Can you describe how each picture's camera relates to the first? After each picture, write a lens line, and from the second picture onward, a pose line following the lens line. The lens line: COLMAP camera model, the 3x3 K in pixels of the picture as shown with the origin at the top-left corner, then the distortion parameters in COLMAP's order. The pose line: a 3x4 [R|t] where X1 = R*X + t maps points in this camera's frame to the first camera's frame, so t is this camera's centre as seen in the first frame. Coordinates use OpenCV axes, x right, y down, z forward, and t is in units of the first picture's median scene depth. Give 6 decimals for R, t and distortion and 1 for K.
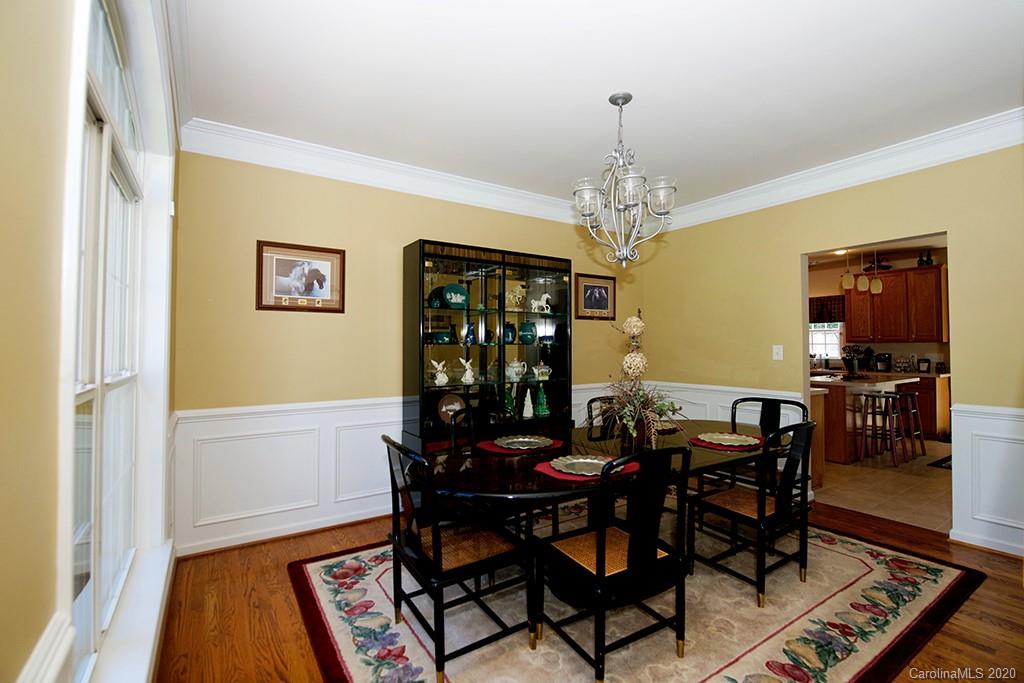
lens RADIAL K [[451.0, 0, 512.7], [0, 451.0, 339.9], [0, 0, 1]] dist [-0.014392, -0.001023]
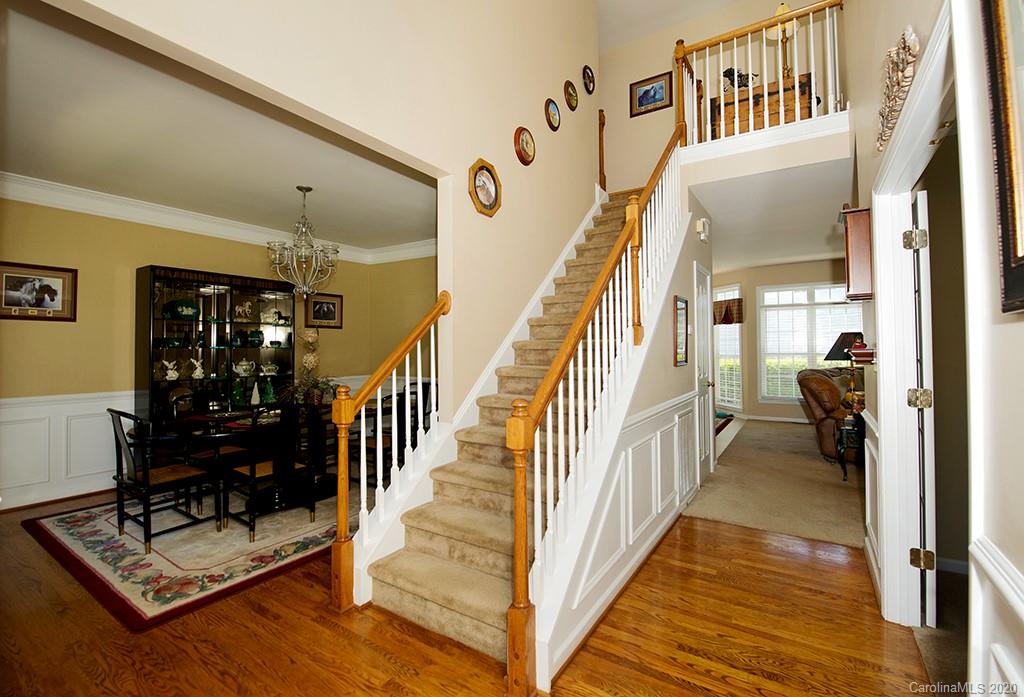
lens RADIAL K [[449.9, 0, 506.6], [0, 449.9, 341.6], [0, 0, 1]] dist [-0.028811, -0.000620]
pose [[0.912387, 0.006148, 0.409283, 0.210304], [-0.005883, 0.999981, -0.001905, -0.011118], [-0.409287, -0.000670, 0.912405, -0.568230]]
